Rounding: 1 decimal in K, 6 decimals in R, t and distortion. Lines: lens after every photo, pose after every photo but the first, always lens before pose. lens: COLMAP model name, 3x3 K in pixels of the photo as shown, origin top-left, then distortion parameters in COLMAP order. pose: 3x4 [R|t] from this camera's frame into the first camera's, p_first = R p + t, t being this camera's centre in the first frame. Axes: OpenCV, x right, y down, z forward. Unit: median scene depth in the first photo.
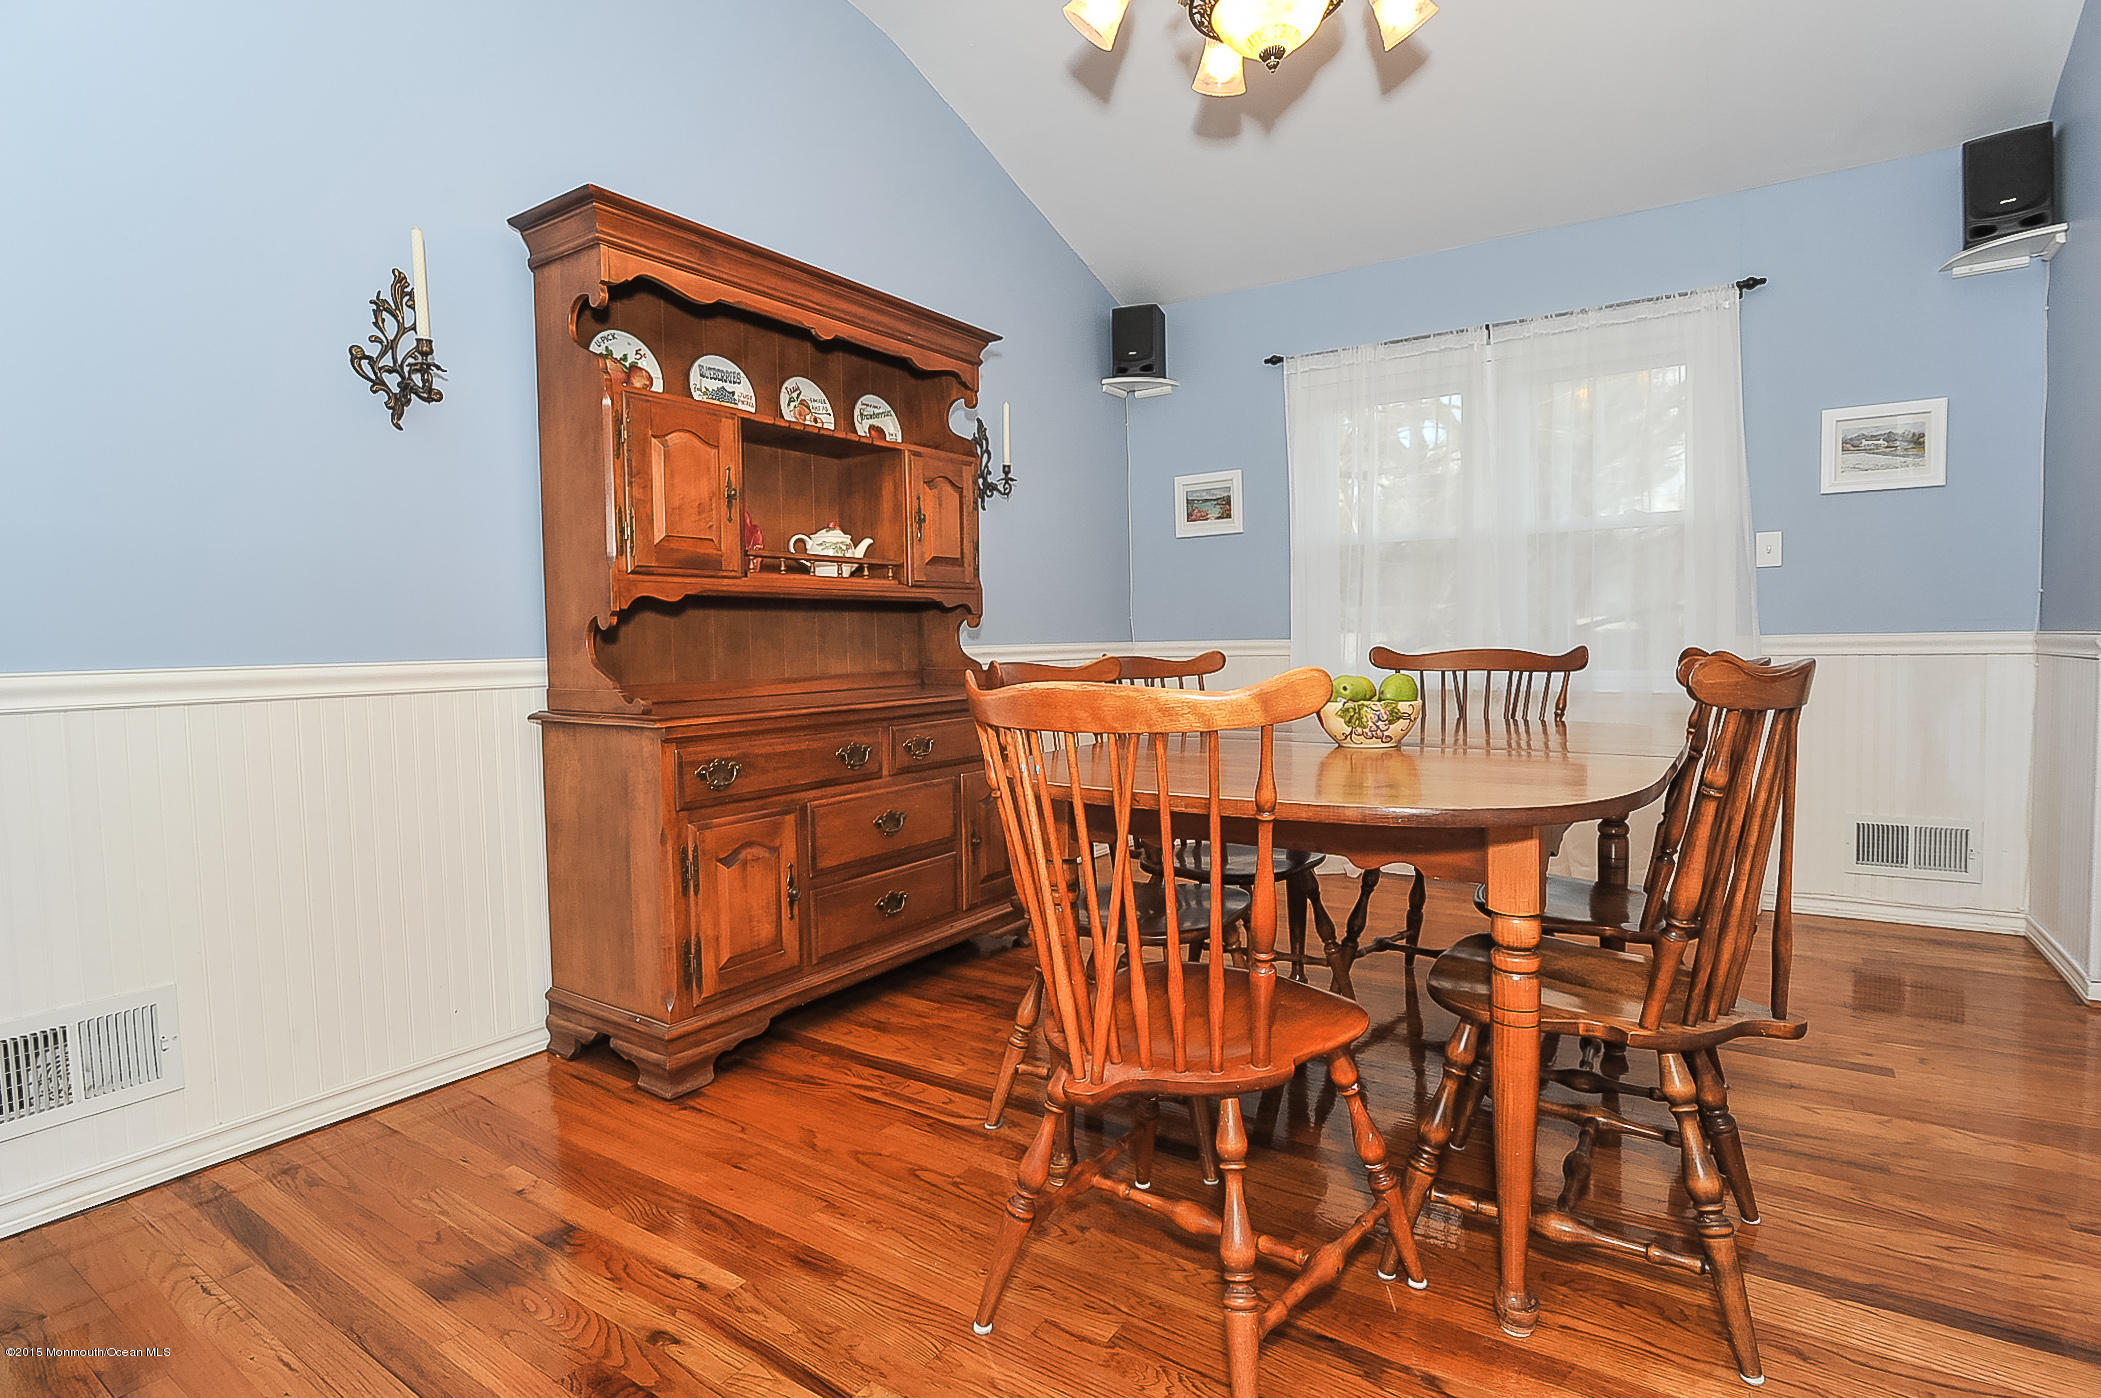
lens RADIAL K [[1022.1, 0, 1050.5], [0, 1022.1, 699.0], [0, 0, 1]] dist [-0.017509, 0.000771]
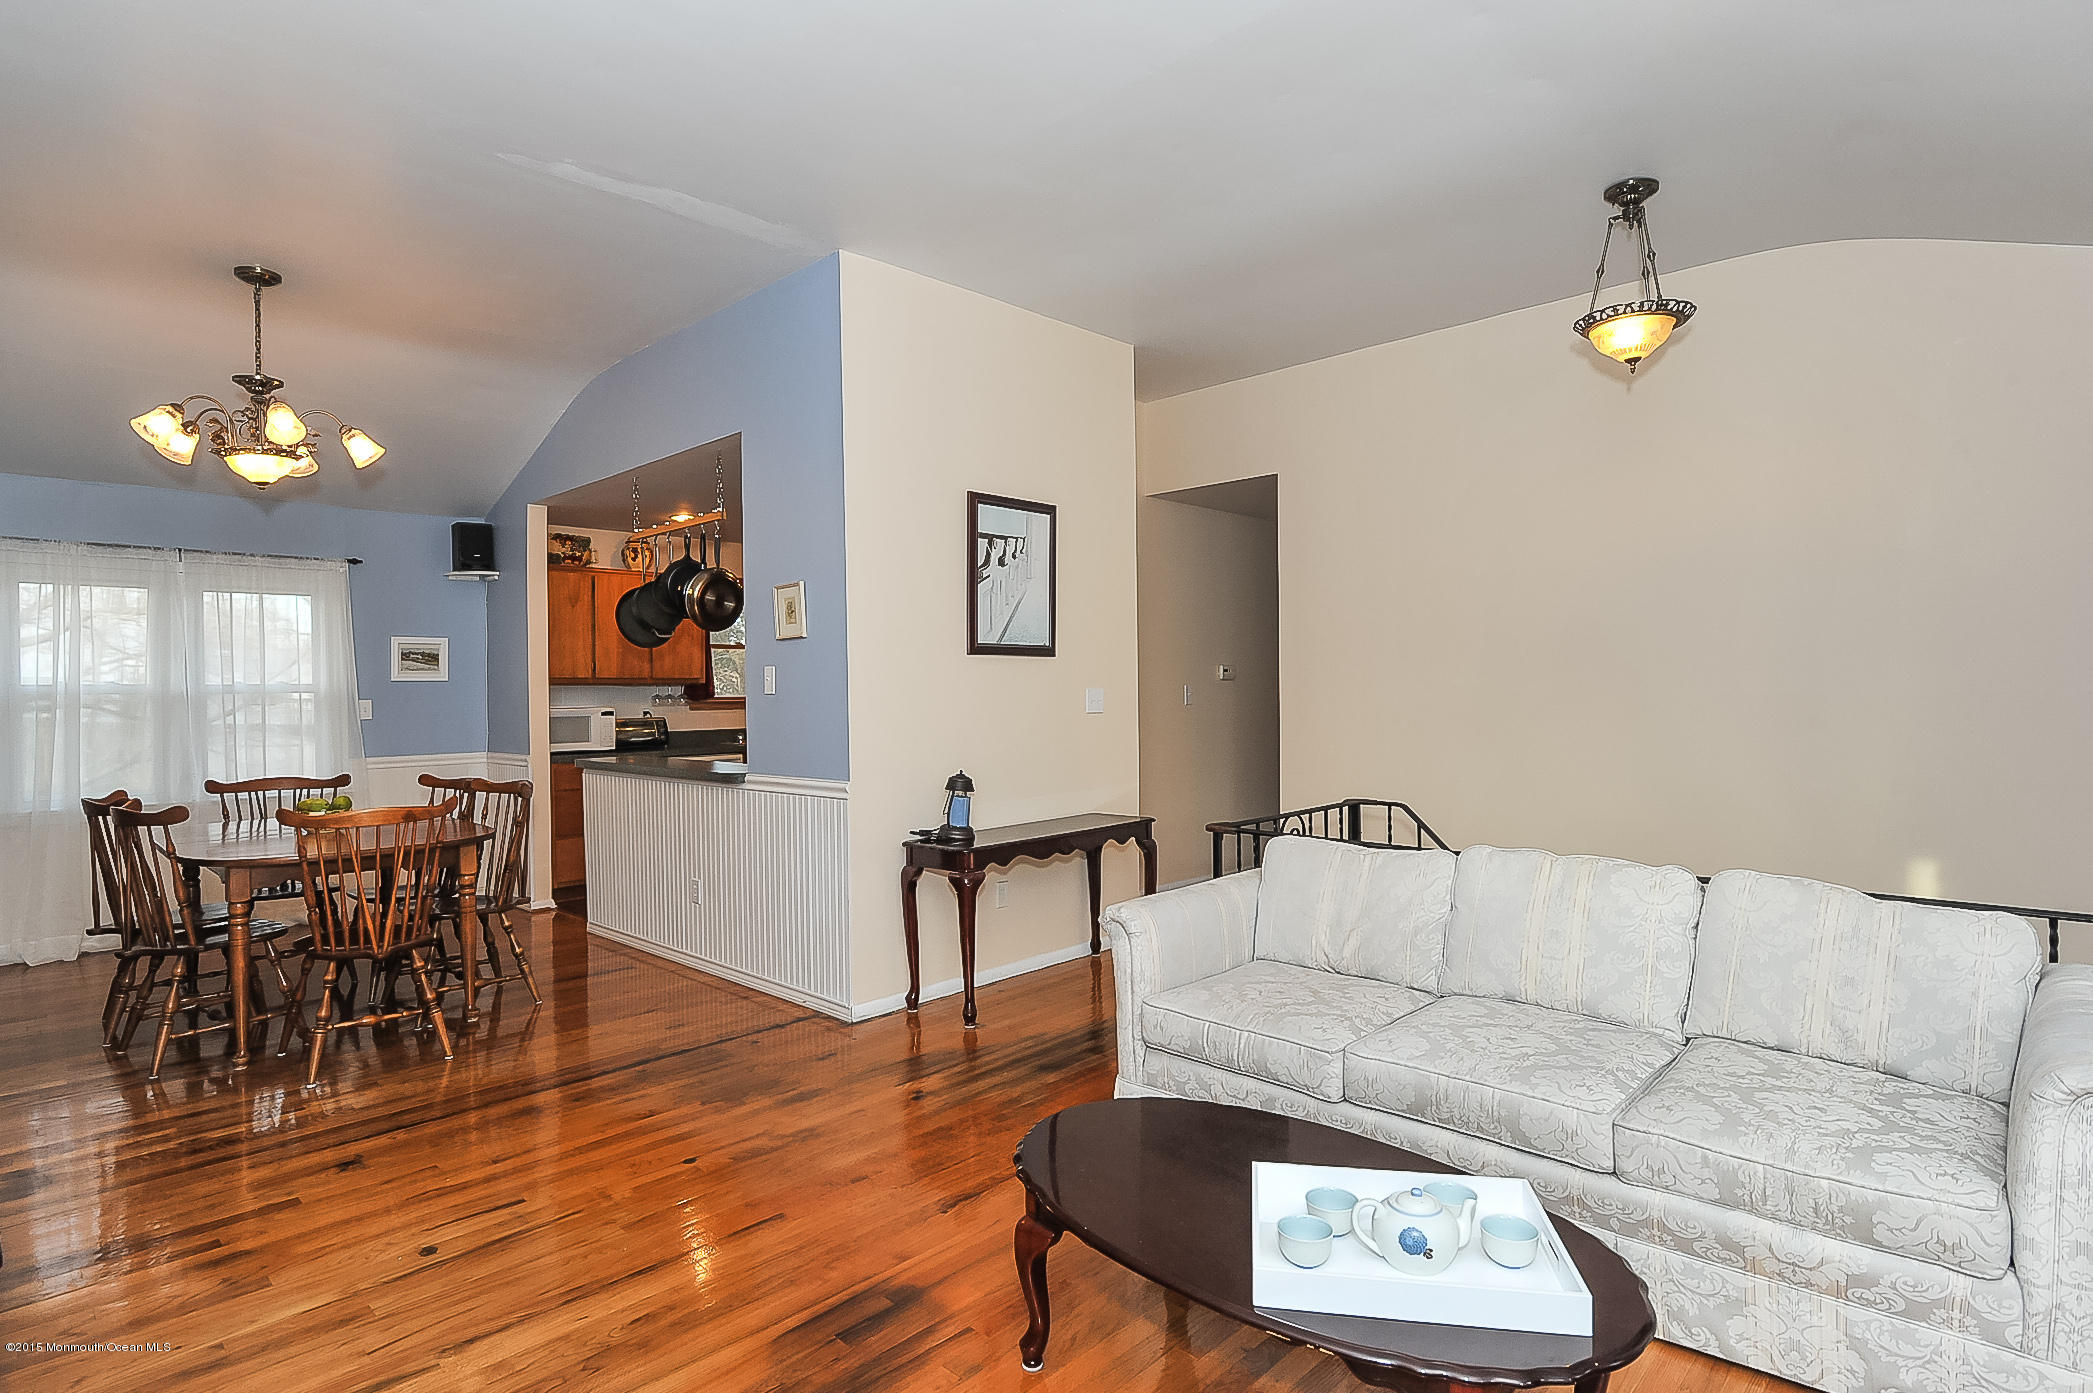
lens RADIAL K [[1078.2, 0, 1046.5], [0, 1078.2, 696.5], [0, 0, 1]] dist [-0.019380, 0.001097]
pose [[0.166698, 0.013881, 0.985910, -1.016892], [0.068848, 0.997297, -0.025682, -0.044577], [-0.983601, 0.072159, 0.165292, -0.523566]]
